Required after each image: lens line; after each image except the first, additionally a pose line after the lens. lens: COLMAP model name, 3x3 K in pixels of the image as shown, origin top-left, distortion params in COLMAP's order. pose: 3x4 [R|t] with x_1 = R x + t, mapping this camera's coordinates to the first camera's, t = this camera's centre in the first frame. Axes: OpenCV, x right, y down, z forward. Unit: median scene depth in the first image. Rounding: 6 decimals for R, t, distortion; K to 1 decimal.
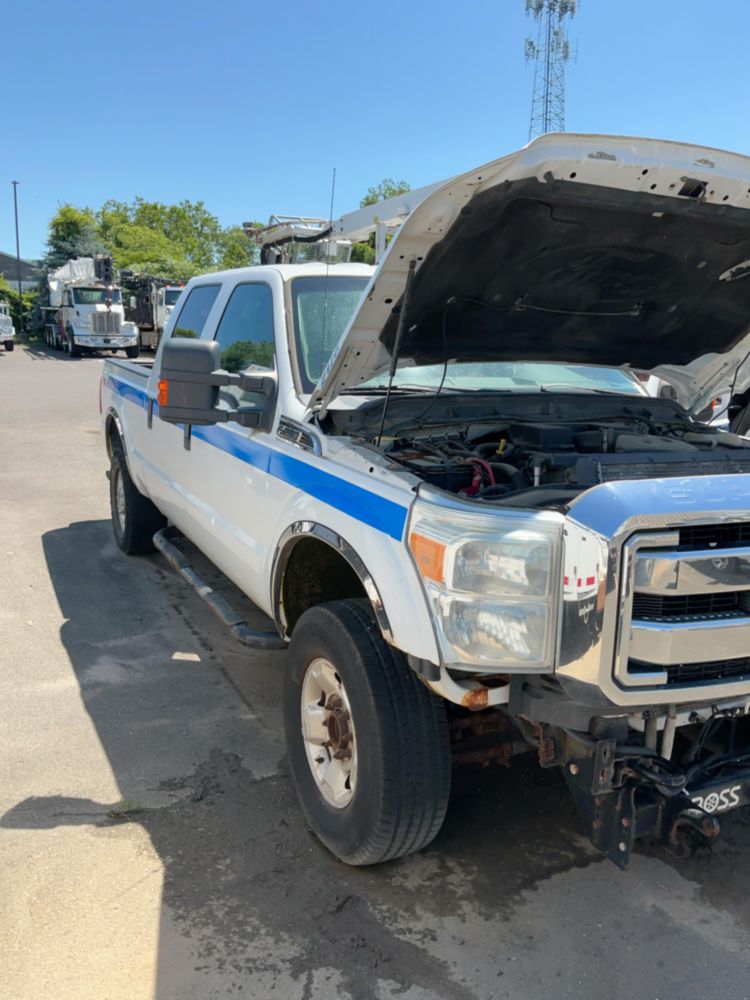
lens RADIAL K [[825.7, 0, 368.4], [0, 825.7, 493.4], [0, 0, 1]] dist [0.113111, -0.234449]
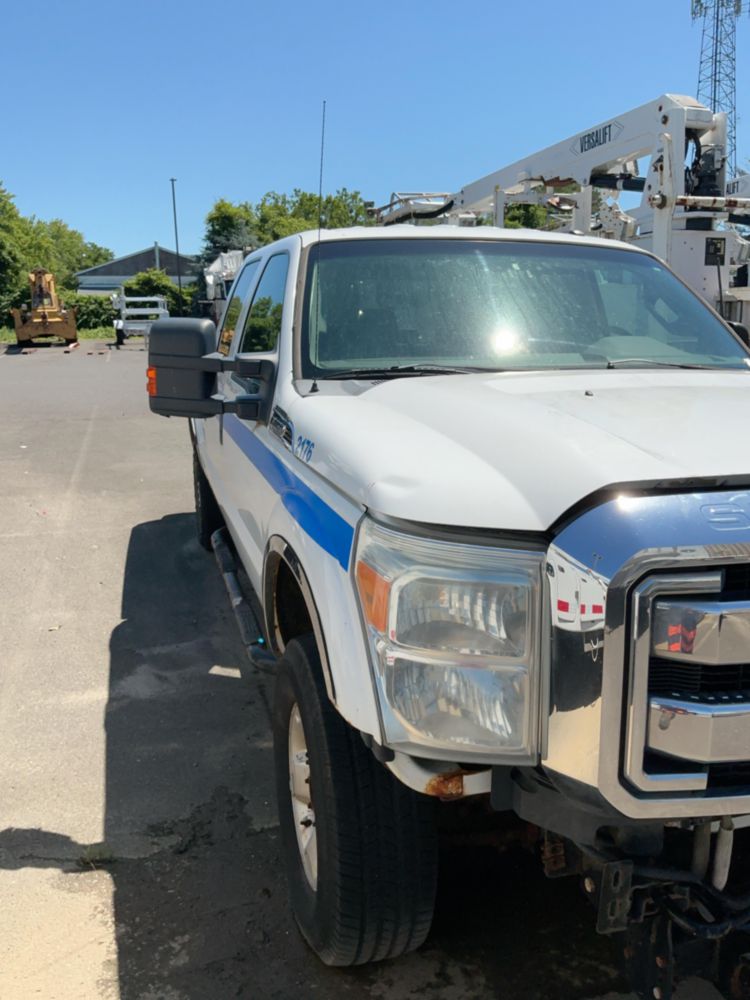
lens RADIAL K [[825.7, 0, 369.9], [0, 825.7, 494.3], [0, 0, 1]] dist [0.113111, -0.234449]
pose [[0.983166, 0.003925, -0.182672, 0.101782], [-0.000409, 0.999814, 0.019283, -0.014653], [0.182713, -0.018884, 0.982985, 0.133217]]
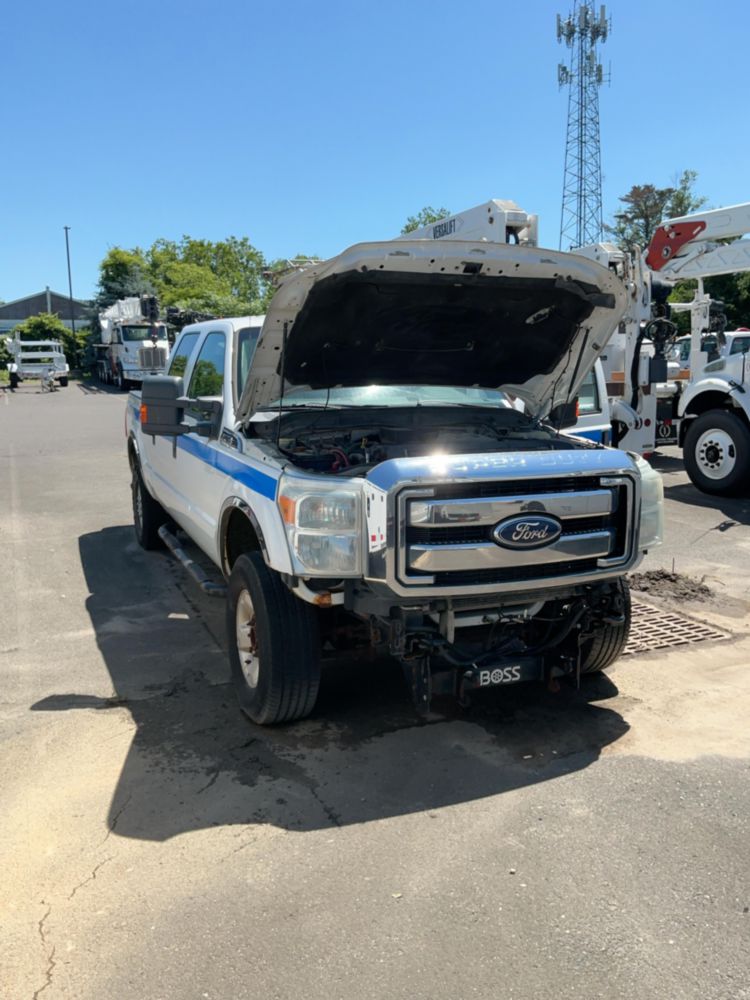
lens RADIAL K [[825.7, 0, 368.5], [0, 825.7, 489.6], [0, 0, 1]] dist [0.113111, -0.234449]
pose [[0.997913, -0.023972, -0.059951, 0.162511], [0.021952, 0.999176, -0.034138, 0.048770], [0.060720, 0.032750, 0.997617, -0.292712]]
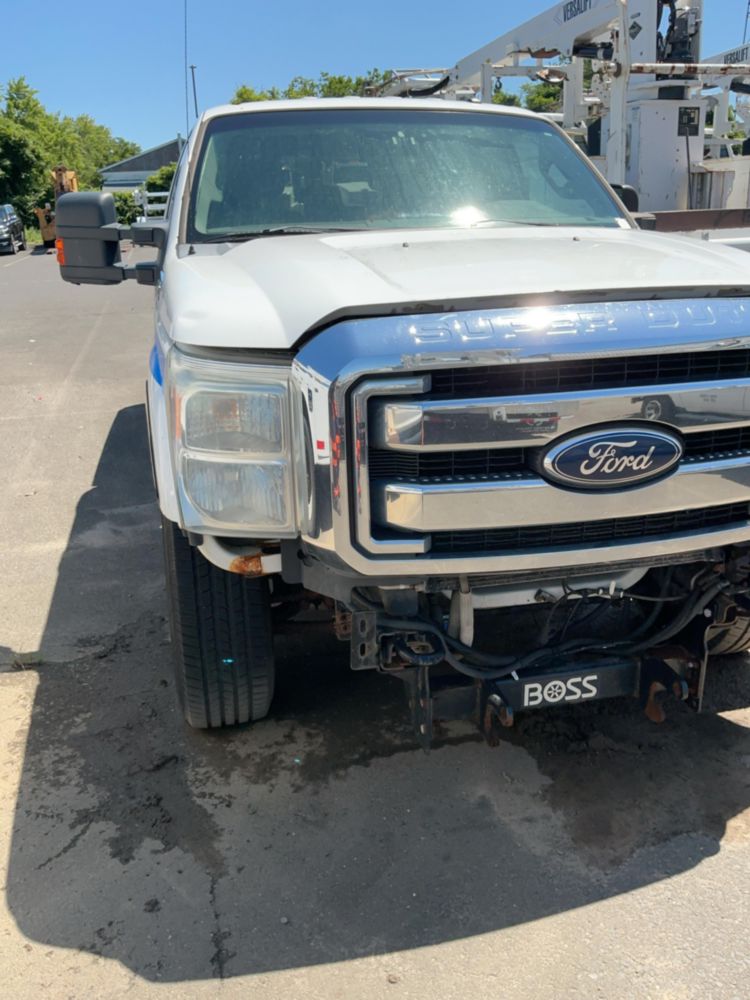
lens RADIAL K [[825.7, 0, 371.6], [0, 825.7, 492.6], [0, 0, 1]] dist [0.113111, -0.234449]
pose [[0.973680, 0.014178, -0.227476, 0.244458], [0.017350, 0.990557, 0.136000, 0.022822], [0.227256, -0.136367, 0.964240, 0.079623]]
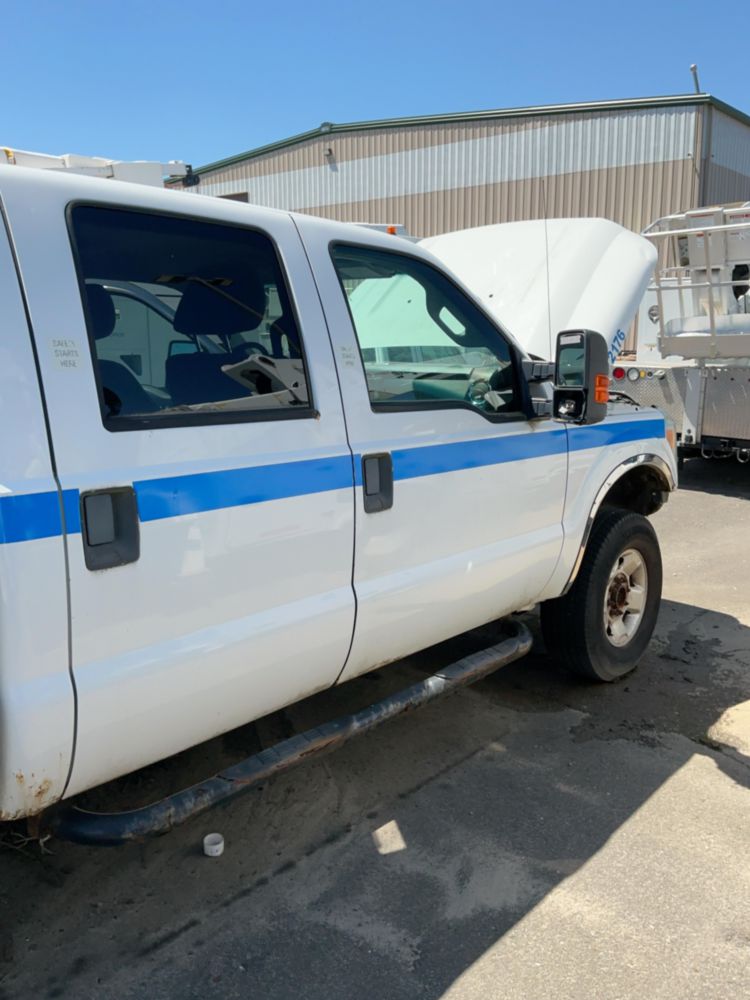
lens RADIAL K [[841.9, 0, 368.6], [0, 841.9, 499.2], [0, 0, 1]] dist [0.051599, -0.115829]
pose [[-0.372472, -0.199297, 0.906391, -0.745365], [0.163195, 0.947384, 0.275373, -0.225442], [-0.913582, 0.250488, -0.320350, 1.158227]]
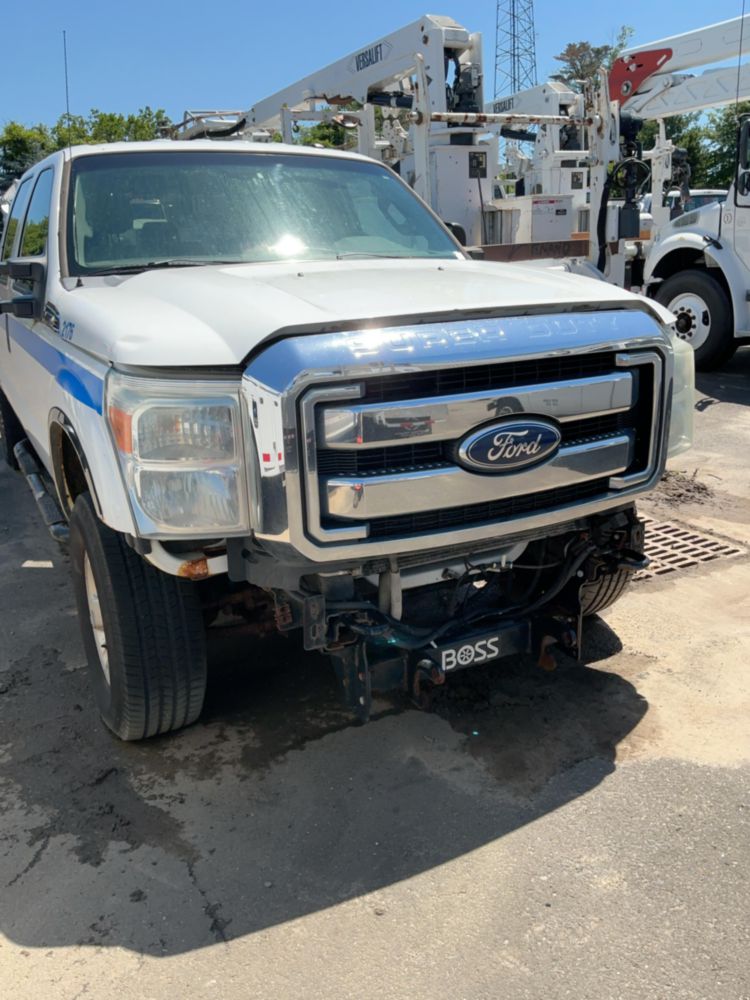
lens RADIAL K [[825.7, 0, 366.6], [0, 825.7, 492.1], [0, 0, 1]] dist [0.113111, -0.234449]
pose [[0.997639, -0.068671, 0.000565, 0.176516], [0.068226, 0.992043, 0.105810, 0.033653], [-0.007826, -0.105522, 0.994386, 0.009496]]
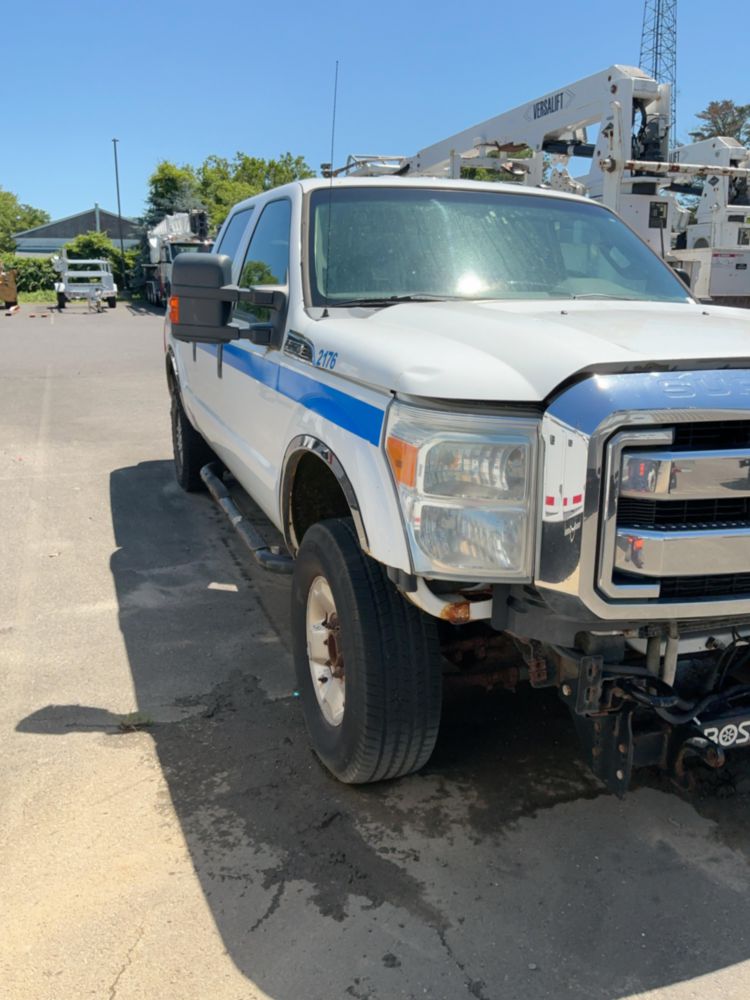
lens RADIAL K [[825.7, 0, 369.5], [0, 825.7, 493.4], [0, 0, 1]] dist [0.113111, -0.234449]
pose [[0.993109, 0.006443, -0.117021, 0.072218], [-0.000245, 0.998600, 0.052900, 0.032016], [0.117198, -0.052507, 0.991720, 0.030777]]
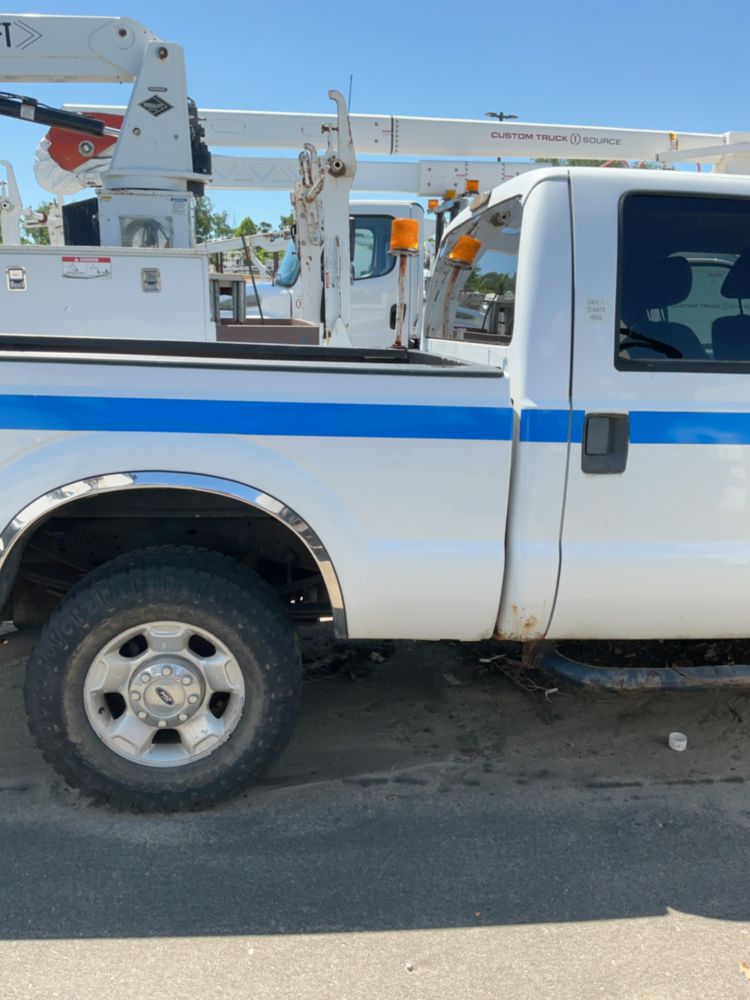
lens RADIAL K [[825.7, 0, 373.4], [0, 825.7, 500.3], [0, 0, 1]] dist [0.113111, -0.234449]
pose [[0.343275, -0.231501, 0.910258, -0.882513], [0.164384, 0.968998, 0.184448, -0.206348], [-0.924738, 0.086315, 0.370688, 1.083486]]
